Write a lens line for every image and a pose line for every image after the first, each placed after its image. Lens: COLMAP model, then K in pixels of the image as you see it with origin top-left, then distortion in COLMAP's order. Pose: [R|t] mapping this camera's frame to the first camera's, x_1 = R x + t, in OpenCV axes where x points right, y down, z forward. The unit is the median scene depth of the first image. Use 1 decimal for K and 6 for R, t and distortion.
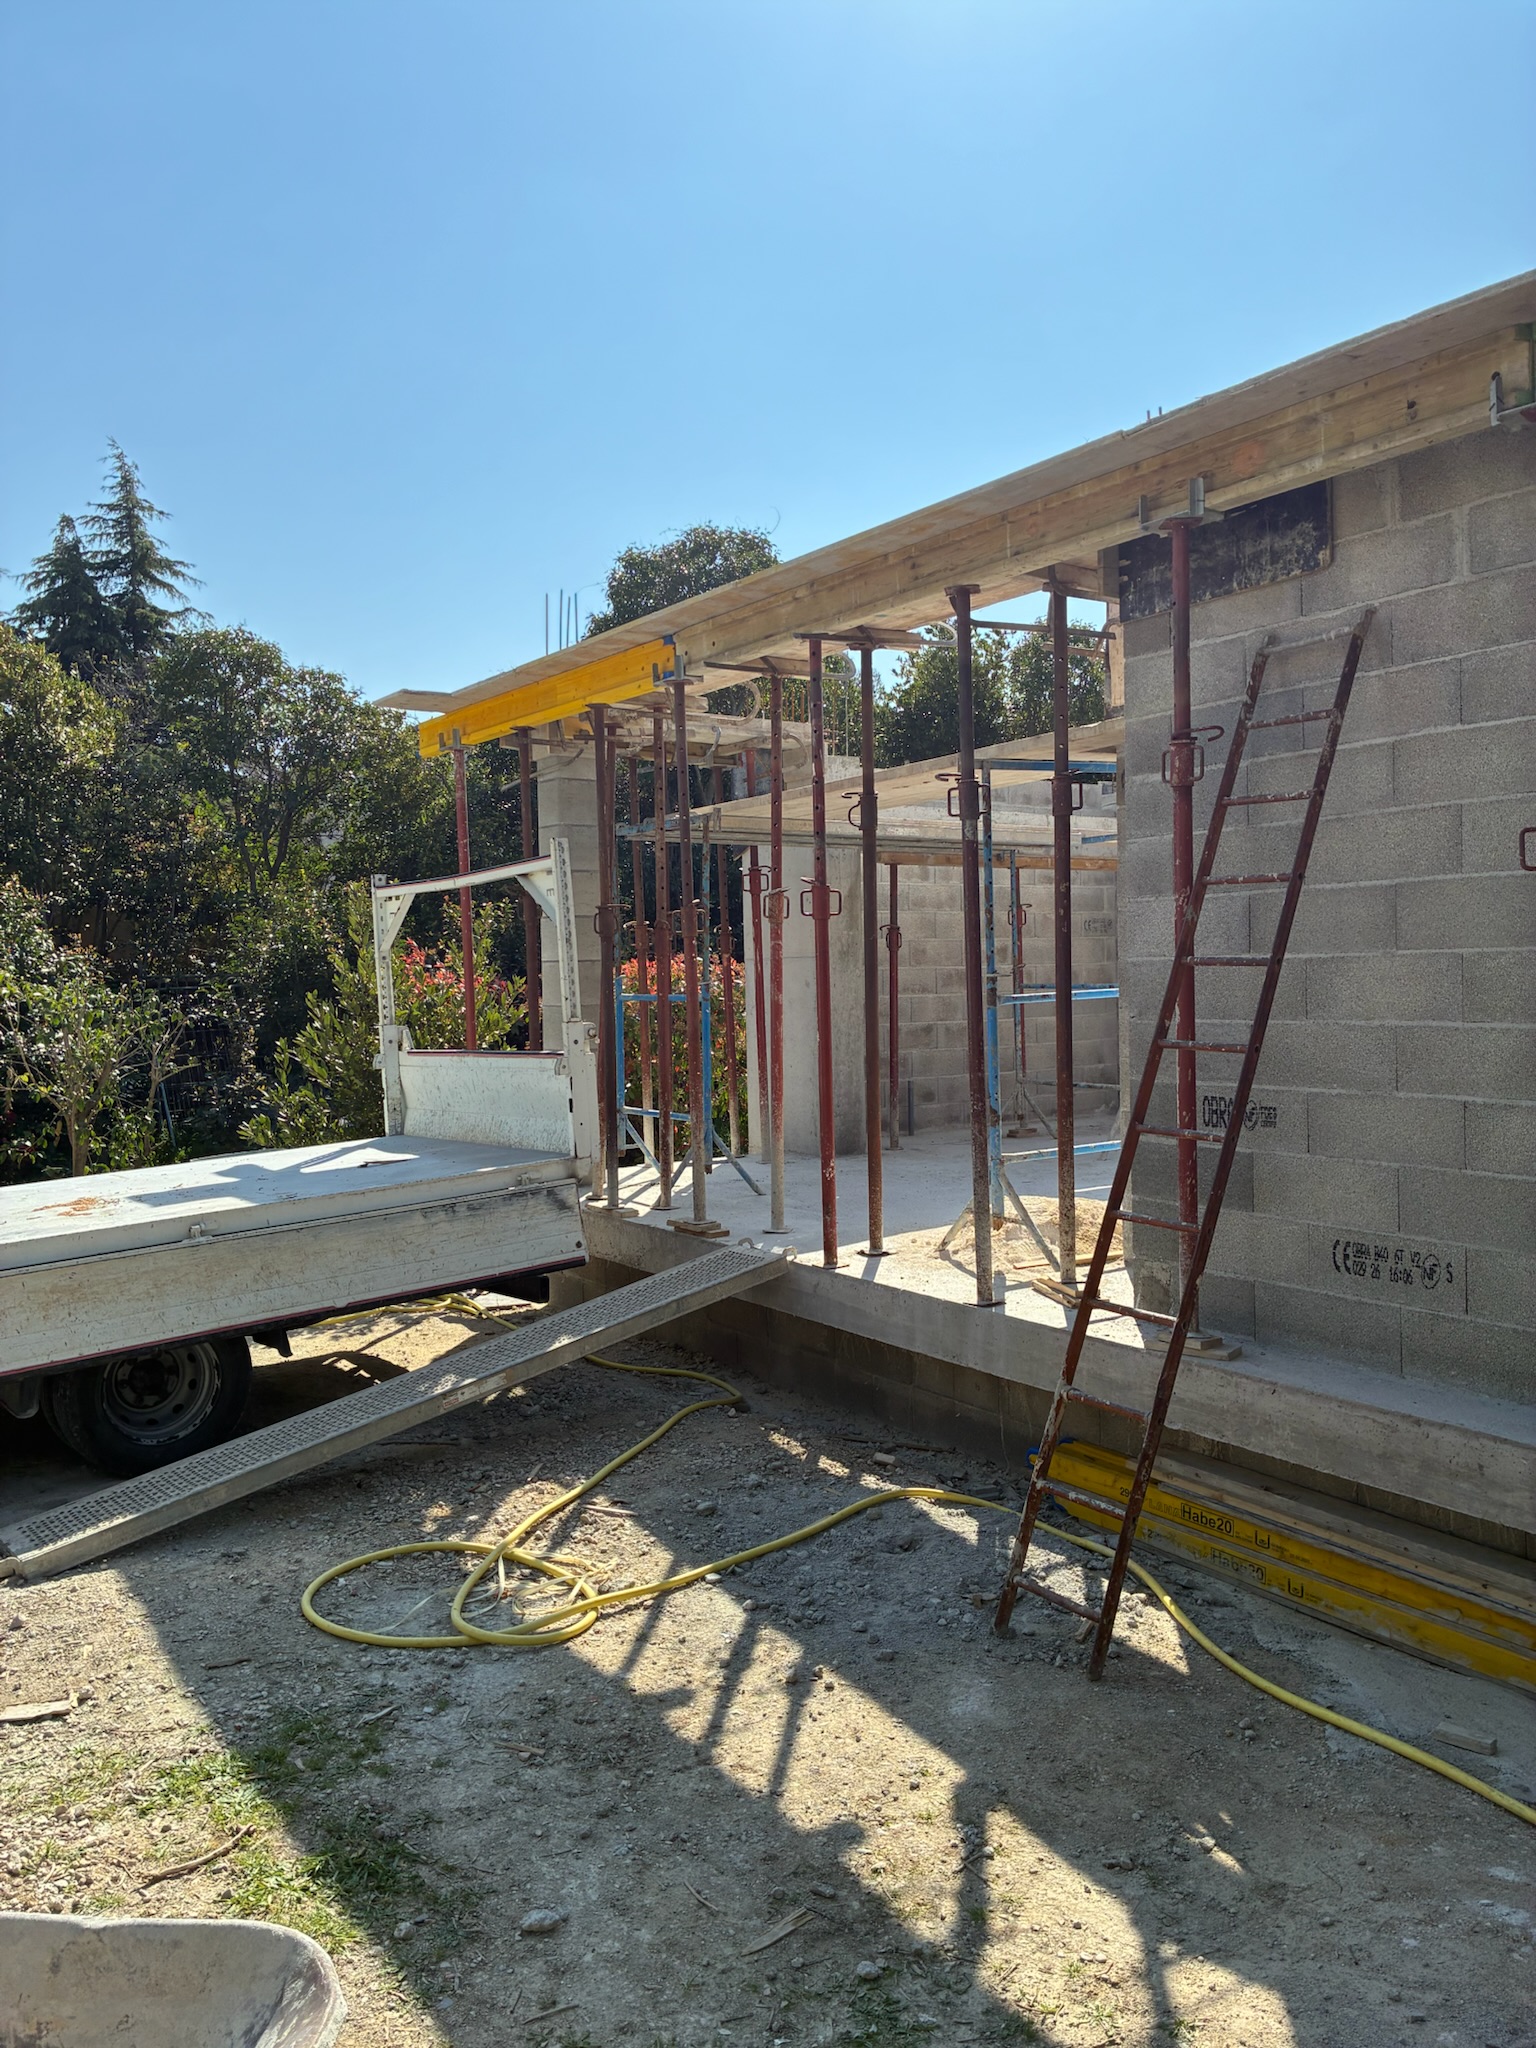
lens RADIAL K [[1629.0, 0, 766.0], [0, 1629.0, 1049.7], [0, 0, 1]] dist [0.069711, -0.002569]
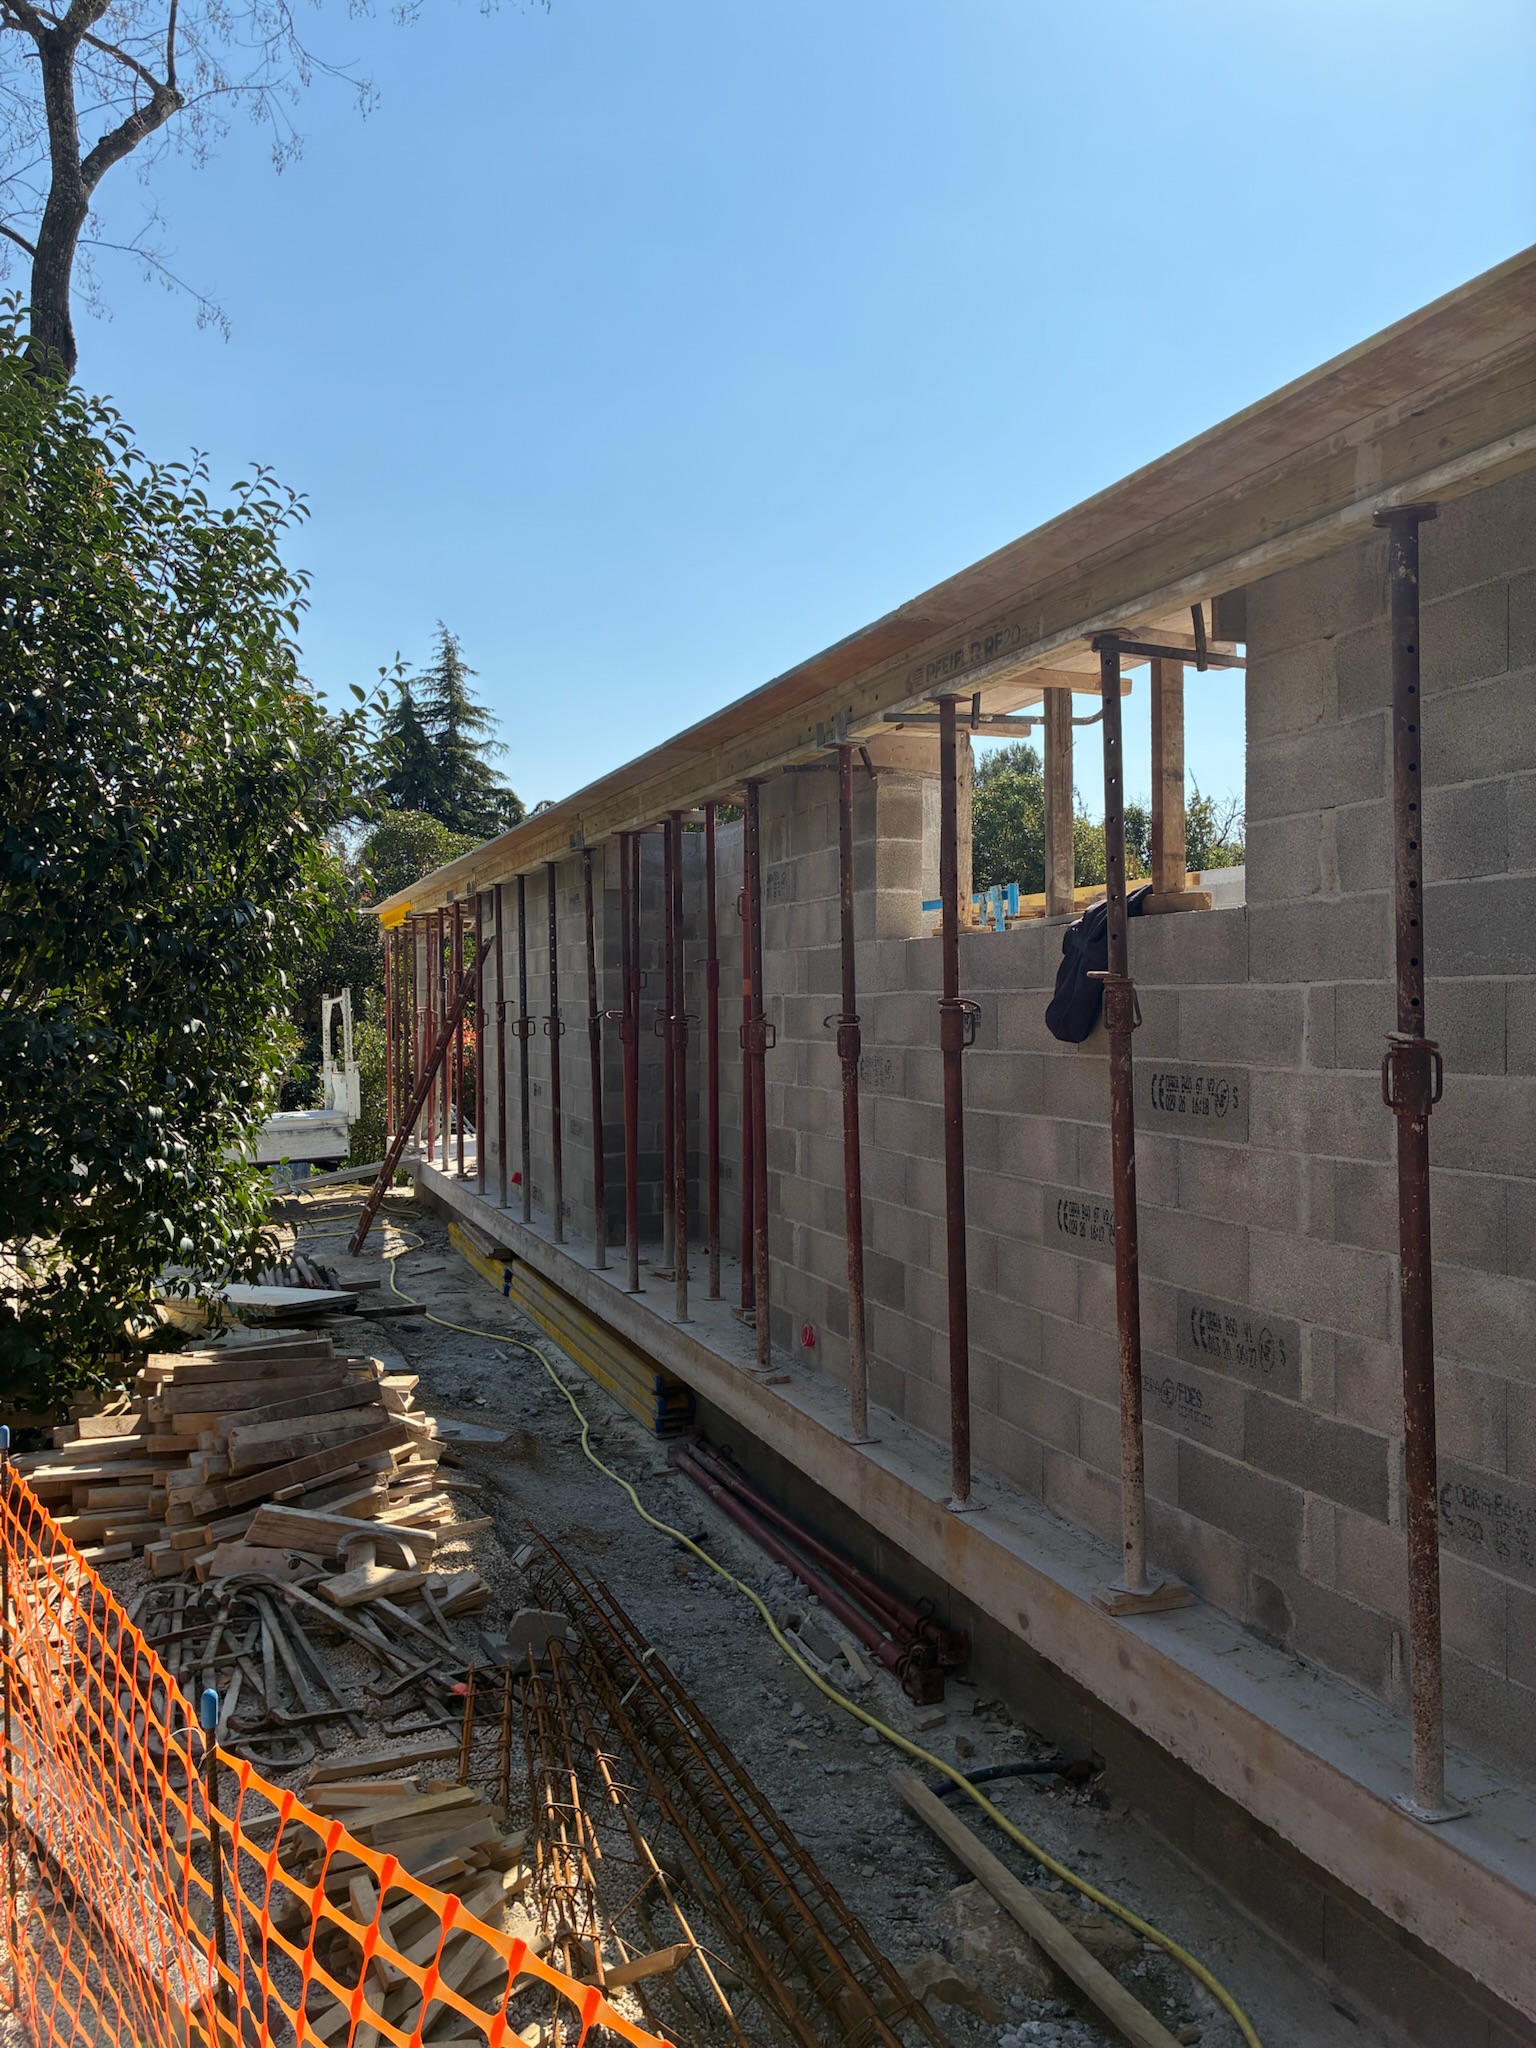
lens RADIAL K [[1539.6, 0, 777.2], [0, 1539.6, 1027.4], [0, 0, 1]] dist [0.068424, -0.083150]
pose [[0.978008, 0.009443, -0.208355, 1.049741], [-0.016329, 0.999375, -0.031354, -0.007135], [0.207929, 0.034067, 0.977551, -1.235944]]
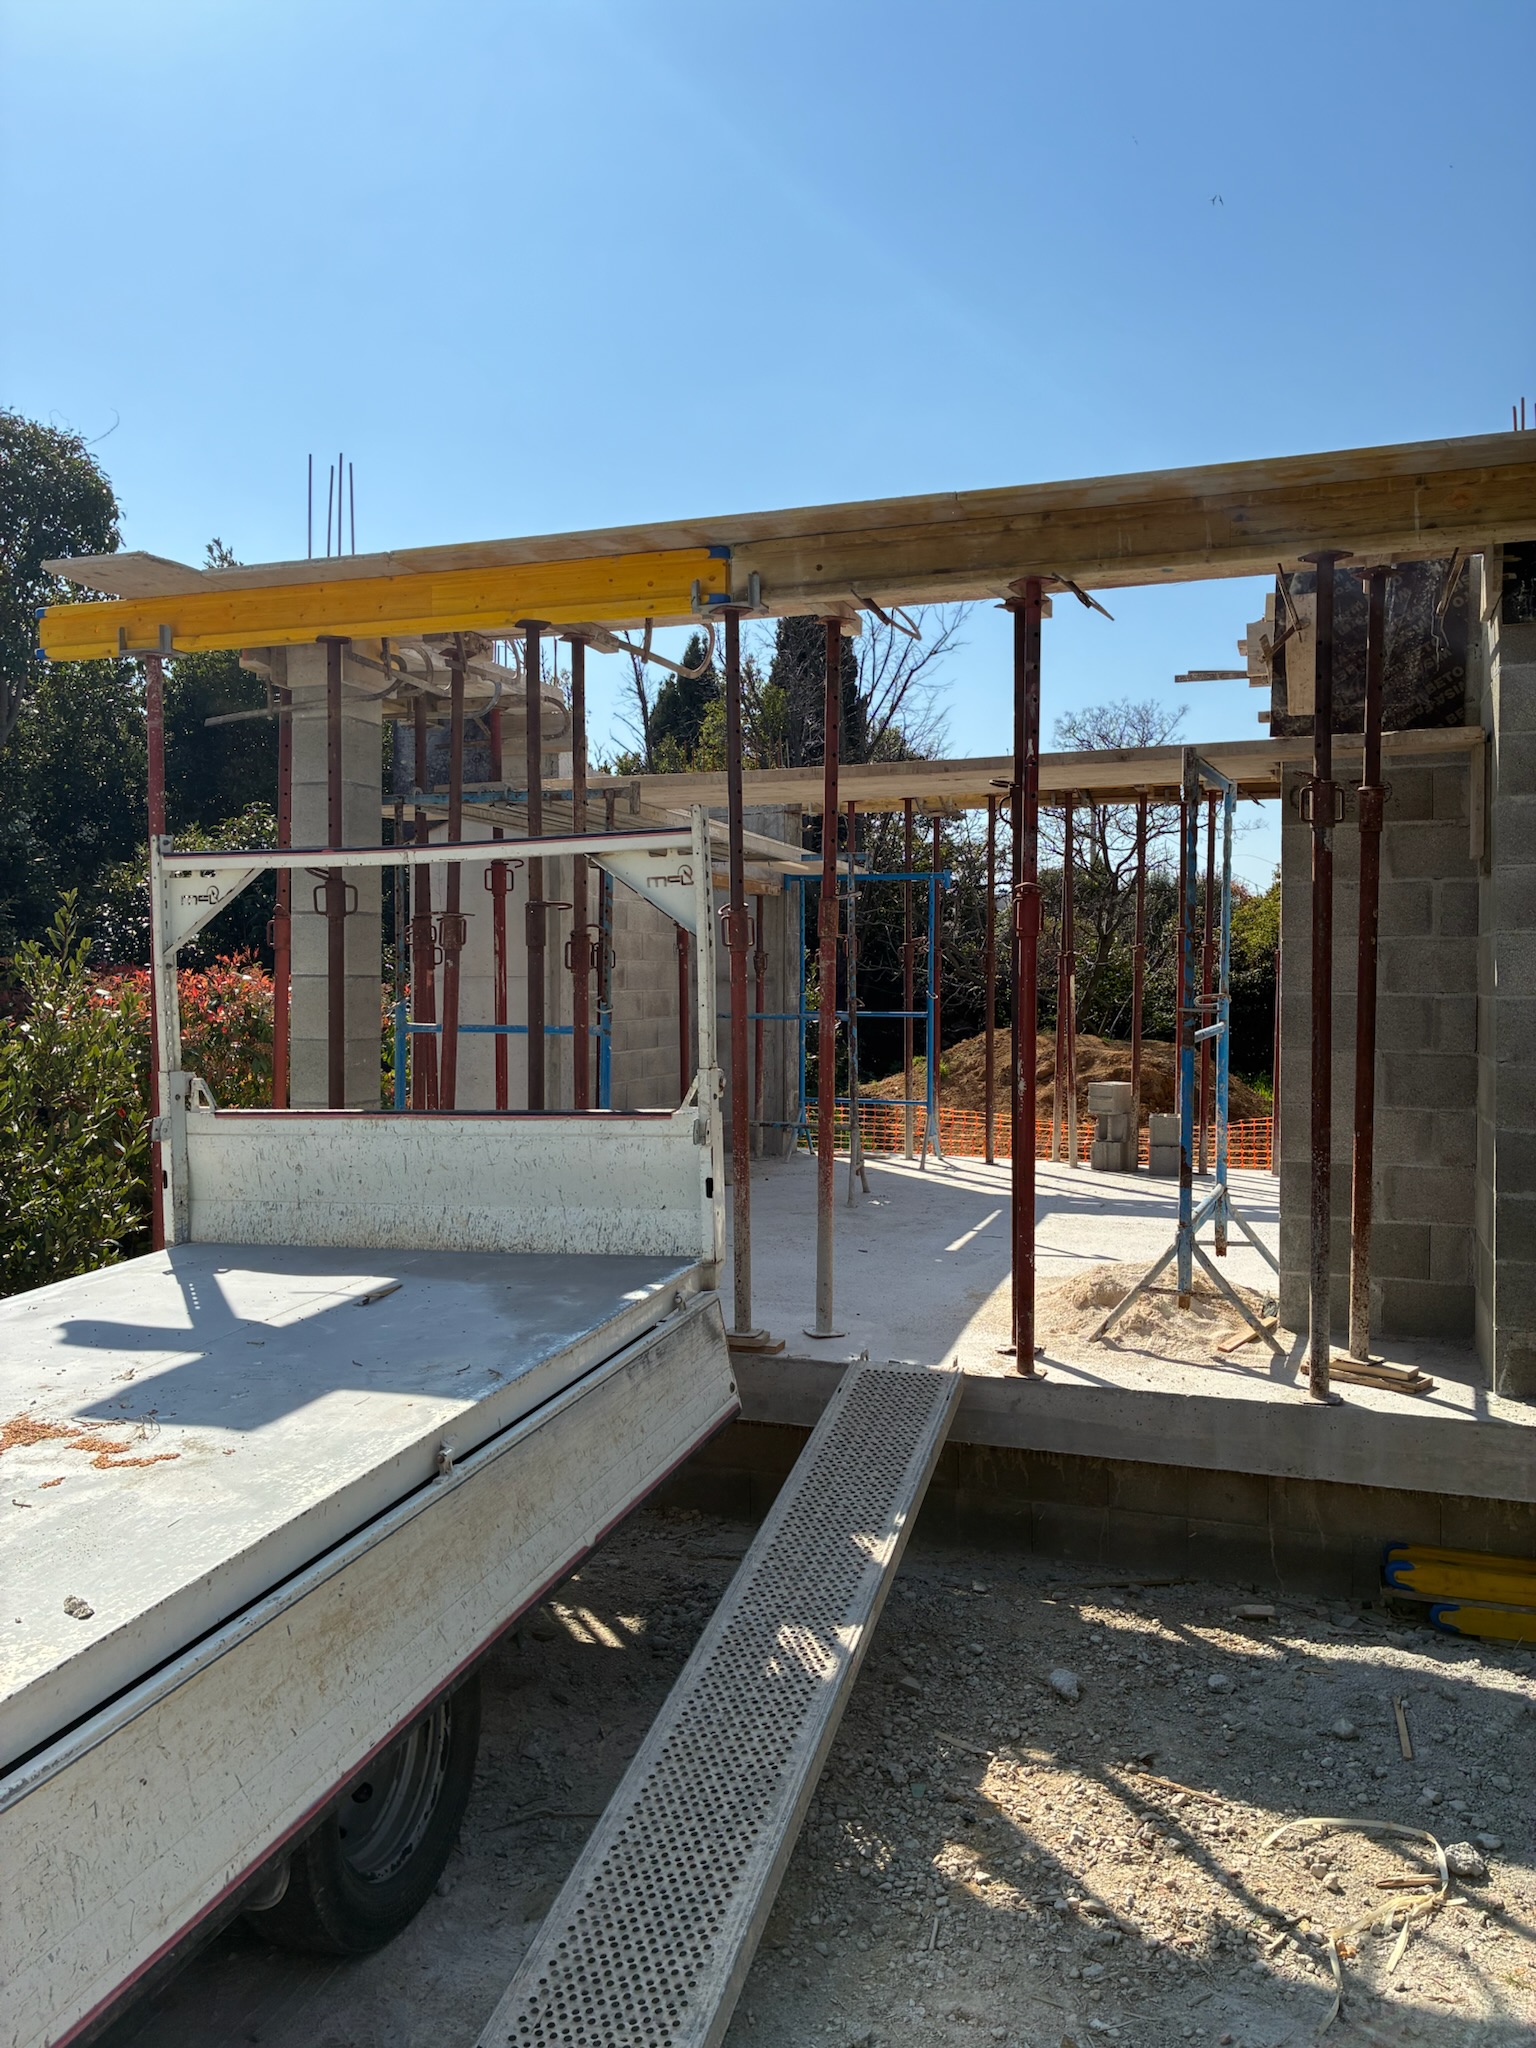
lens RADIAL K [[1539.6, 0, 777.2], [0, 1539.6, 1027.4], [0, 0, 1]] dist [0.068424, -0.083150]
pose [[0.795109, 0.009800, 0.606387, -0.520581], [0.011521, 0.999445, -0.031259, -0.013491], [-0.606357, 0.031840, 0.794555, 0.476048]]
